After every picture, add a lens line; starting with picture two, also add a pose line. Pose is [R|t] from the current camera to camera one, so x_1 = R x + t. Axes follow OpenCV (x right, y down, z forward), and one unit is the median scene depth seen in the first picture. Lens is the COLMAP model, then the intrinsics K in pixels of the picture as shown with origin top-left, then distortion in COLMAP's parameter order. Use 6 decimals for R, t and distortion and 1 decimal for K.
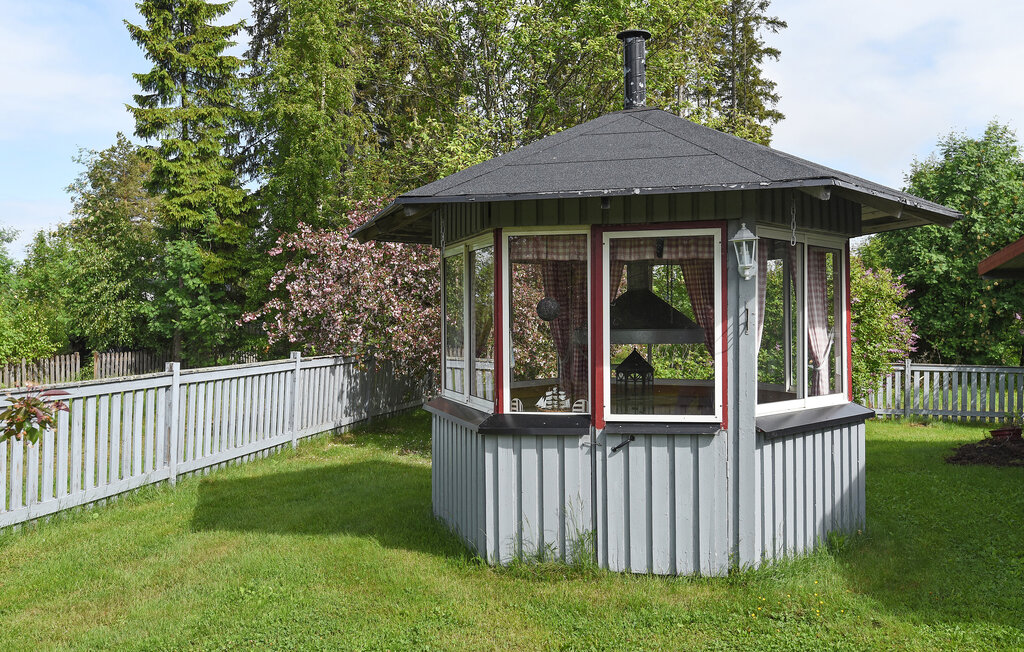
lens RADIAL K [[926.8, 0, 512.0], [0, 926.8, 326.0], [0, 0, 1]] dist [0.002600, 0.002932]
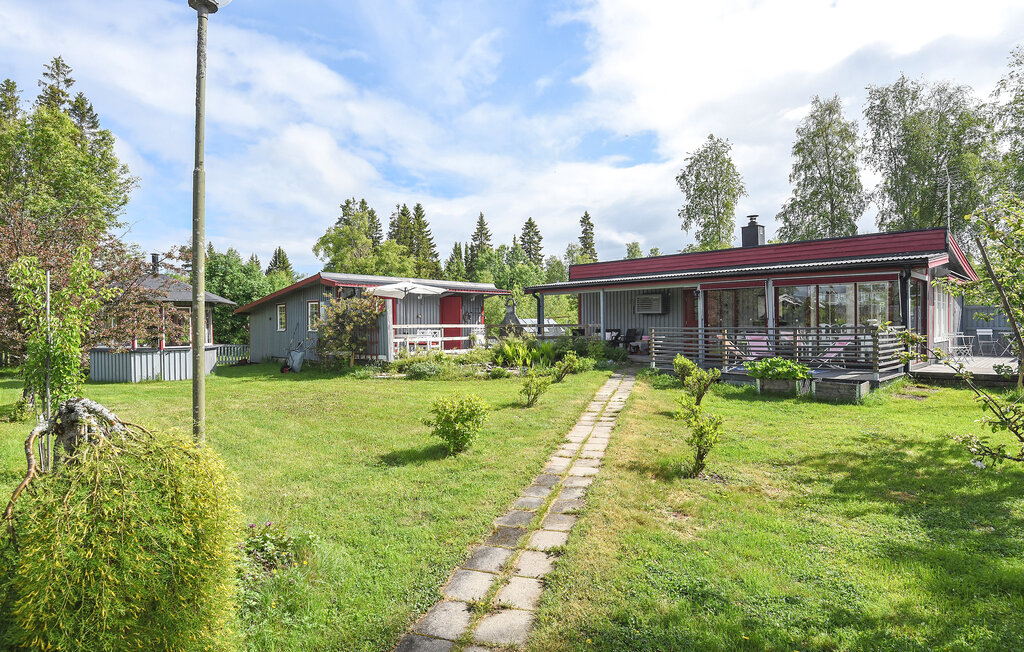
lens RADIAL K [[563.7, 0, 512.0], [0, 563.7, 326.0], [0, 0, 1]] dist [-0.000134, -0.000014]
pose [[0.575973, 0.002534, 0.817465, -1.177672], [0.008785, 0.999918, -0.009290, 0.032640], [-0.817421, 0.012532, 0.575904, -2.003136]]
